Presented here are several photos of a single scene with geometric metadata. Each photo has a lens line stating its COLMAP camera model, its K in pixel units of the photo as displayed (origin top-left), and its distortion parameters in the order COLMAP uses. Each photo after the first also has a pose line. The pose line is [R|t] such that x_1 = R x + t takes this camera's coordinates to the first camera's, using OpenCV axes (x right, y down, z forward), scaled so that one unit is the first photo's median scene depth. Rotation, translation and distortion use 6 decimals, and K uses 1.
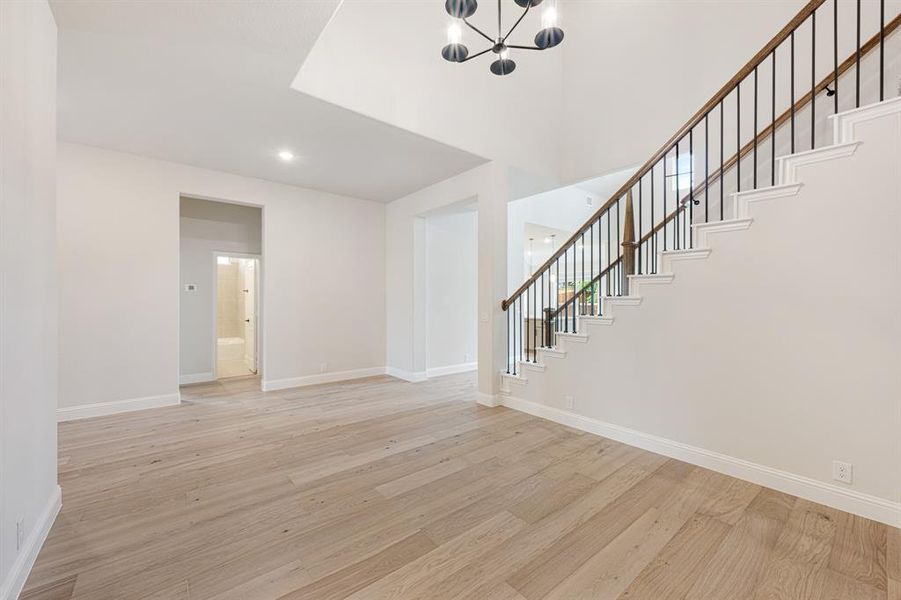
lens RADIAL K [[358.5, 0, 449.7], [0, 358.5, 305.1], [0, 0, 1]] dist [0.000087, 0.000034]
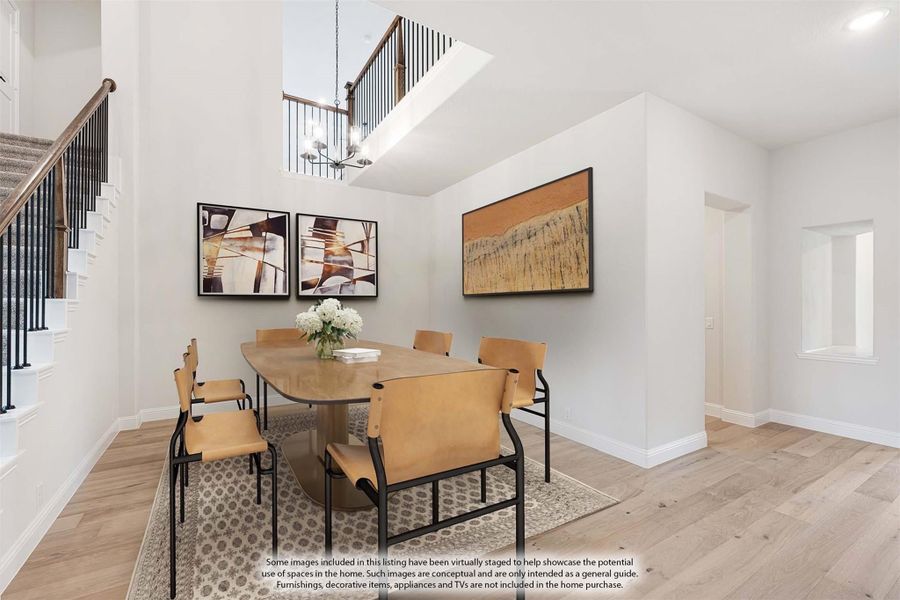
lens RADIAL K [[390.3, 0, 450.0], [0, 390.3, 300.0], [0, 0, 1]] dist [0.000935, 0.000234]
pose [[-0.990800, -0.001073, 0.135328, -0.416917], [-0.001310, 0.999998, -0.001669, -0.022424], [-0.135326, -0.001831, -0.990799, 1.746634]]
